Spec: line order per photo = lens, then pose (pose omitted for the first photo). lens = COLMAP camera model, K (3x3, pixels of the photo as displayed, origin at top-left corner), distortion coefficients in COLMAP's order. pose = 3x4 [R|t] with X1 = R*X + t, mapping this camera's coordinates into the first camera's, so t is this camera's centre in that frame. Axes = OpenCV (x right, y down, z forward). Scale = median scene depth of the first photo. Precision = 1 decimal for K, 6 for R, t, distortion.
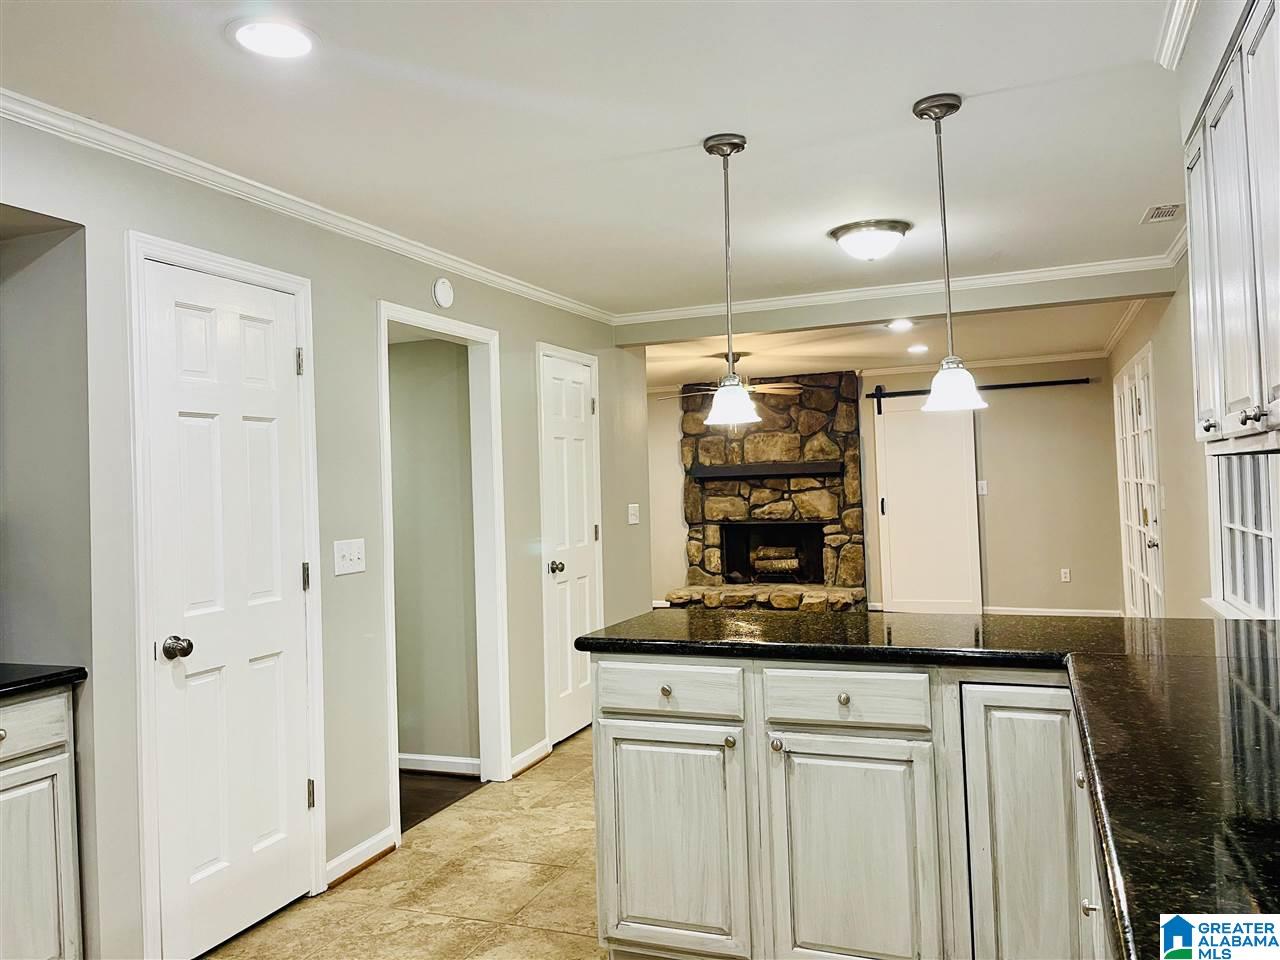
lens RADIAL K [[965.9, 0, 647.9], [0, 965.9, 461.4], [0, 0, 1]] dist [0.073010, -0.088783]
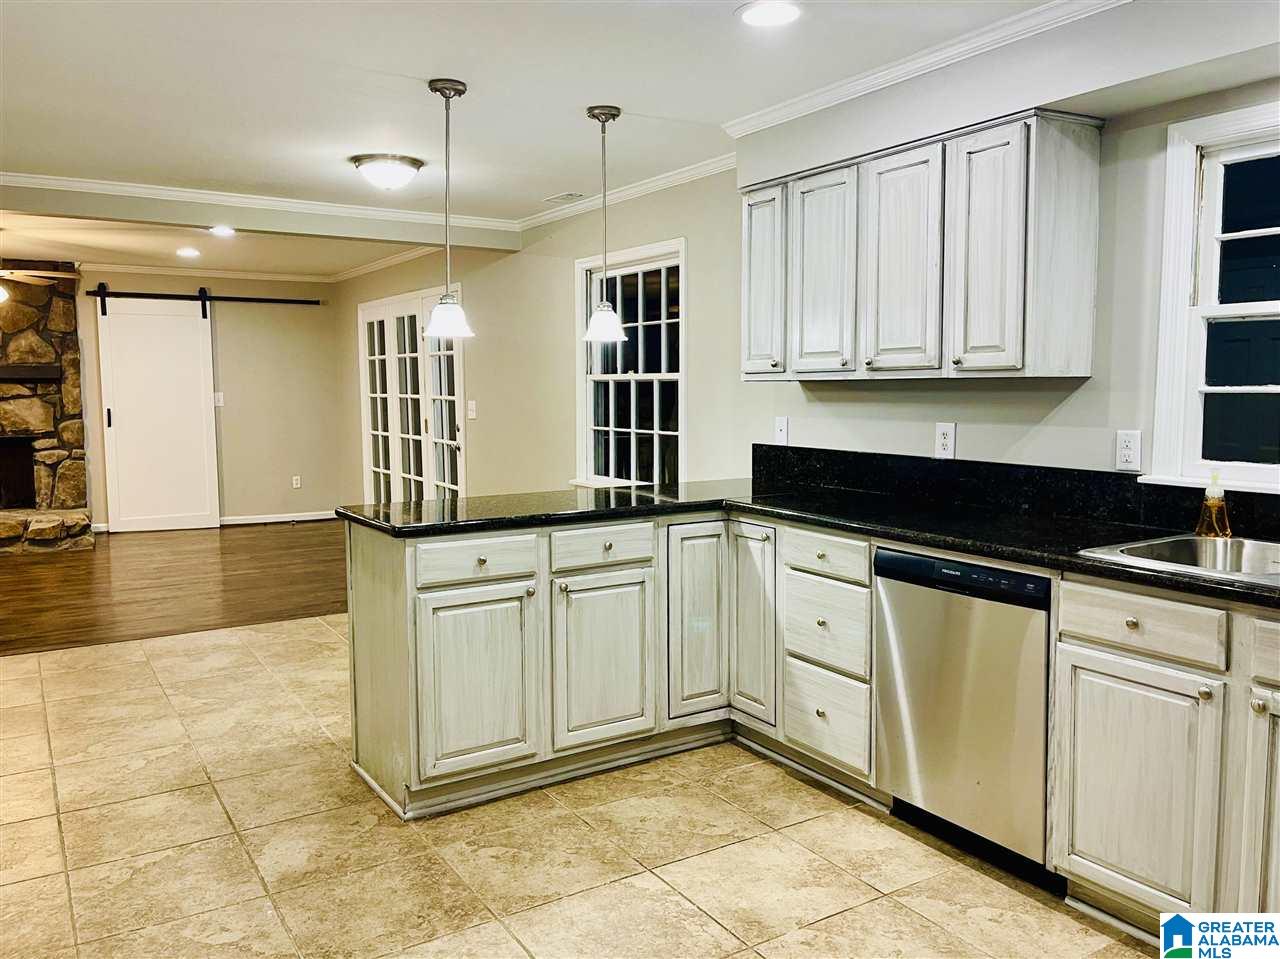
lens RADIAL K [[1000.9, 0, 654.9], [0, 1000.9, 453.1], [0, 0, 1]] dist [0.085618, -0.106121]
pose [[0.580251, -0.023837, 0.814089, -0.235935], [-0.037289, 0.997746, 0.055793, 0.007273], [-0.813584, -0.062731, 0.578054, 0.031261]]
